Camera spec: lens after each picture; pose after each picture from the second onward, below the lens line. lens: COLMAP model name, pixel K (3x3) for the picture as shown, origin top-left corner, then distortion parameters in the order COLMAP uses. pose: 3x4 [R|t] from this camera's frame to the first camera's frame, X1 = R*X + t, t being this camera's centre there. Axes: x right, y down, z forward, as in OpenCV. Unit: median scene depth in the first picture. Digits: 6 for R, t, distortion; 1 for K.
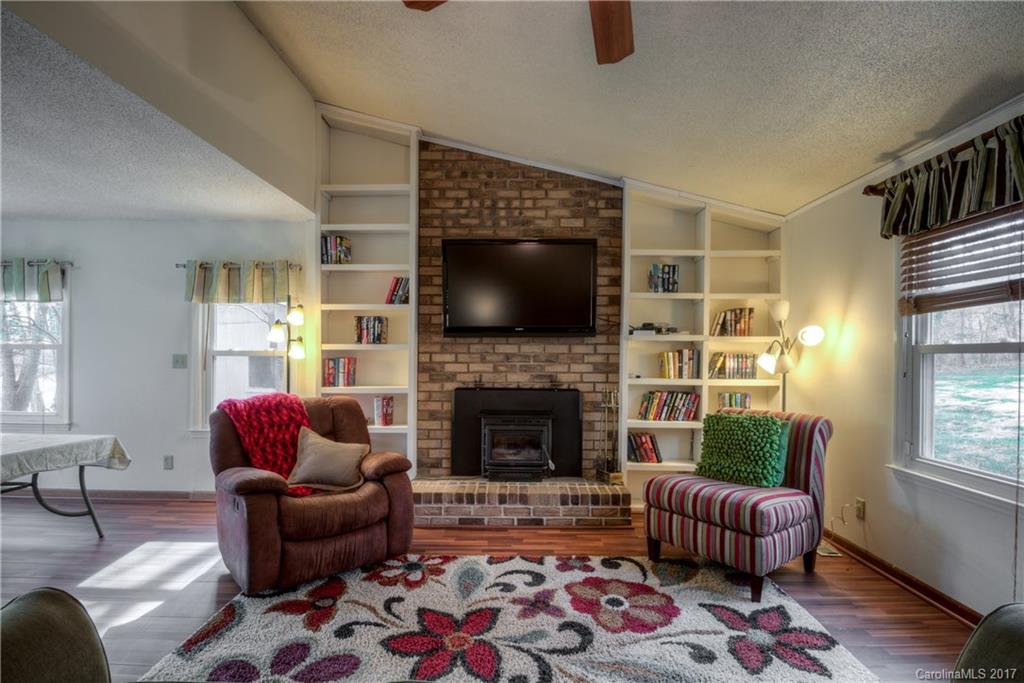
lens RADIAL K [[510.2, 0, 512.4], [0, 510.2, 356.8], [0, 0, 1]] dist [-0.001181, -0.014488]
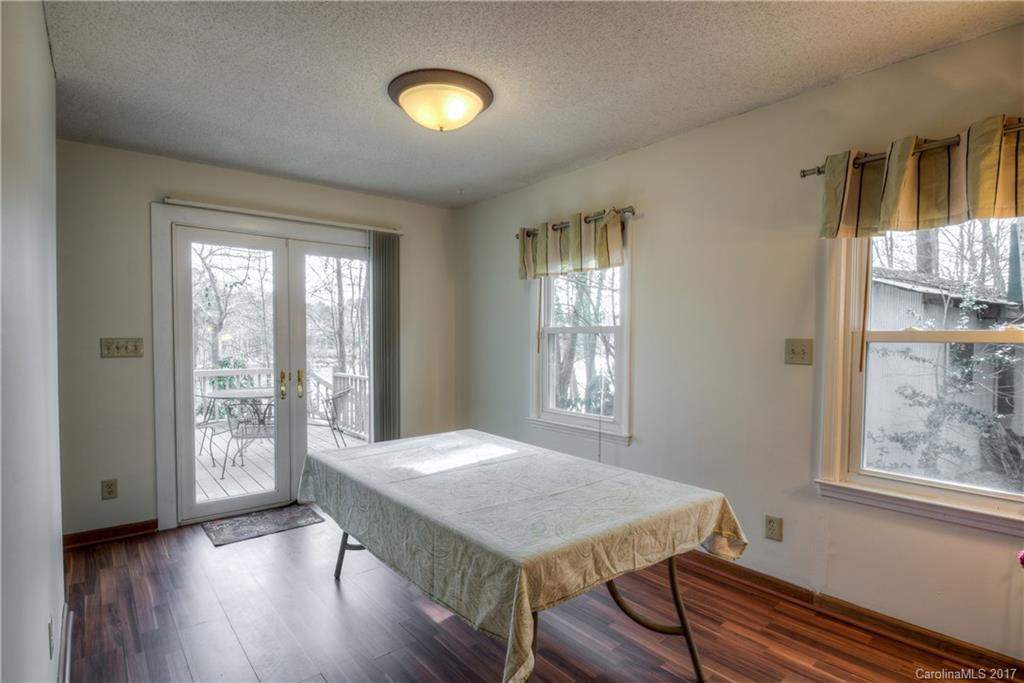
lens RADIAL K [[510.2, 0, 512.4], [0, 510.2, 356.8], [0, 0, 1]] dist [-0.001181, -0.014488]
pose [[0.646426, 0.023058, -0.762628, -0.443038], [0.002102, 0.999486, 0.032001, -0.004630], [0.762974, -0.022289, 0.646045, 0.415534]]
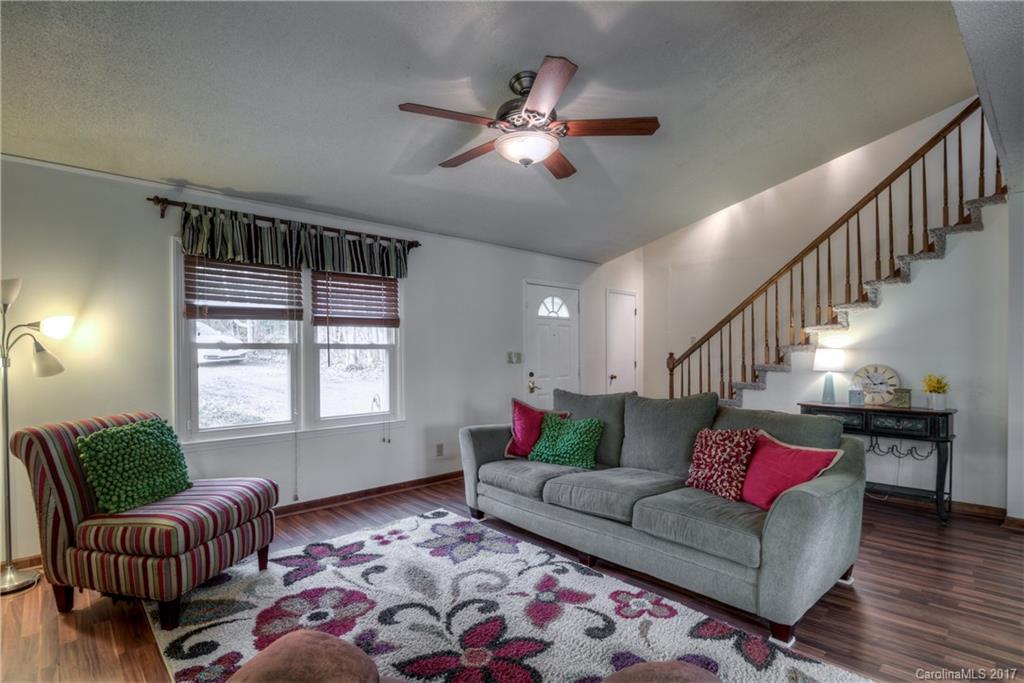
lens RADIAL K [[510.2, 0, 512.4], [0, 510.2, 356.8], [0, 0, 1]] dist [-0.001181, -0.014488]
pose [[-0.691312, -0.014902, 0.722402, -0.437960], [-0.002569, 0.999832, 0.018166, -0.007417], [-0.722551, 0.010702, -0.691234, 0.848137]]
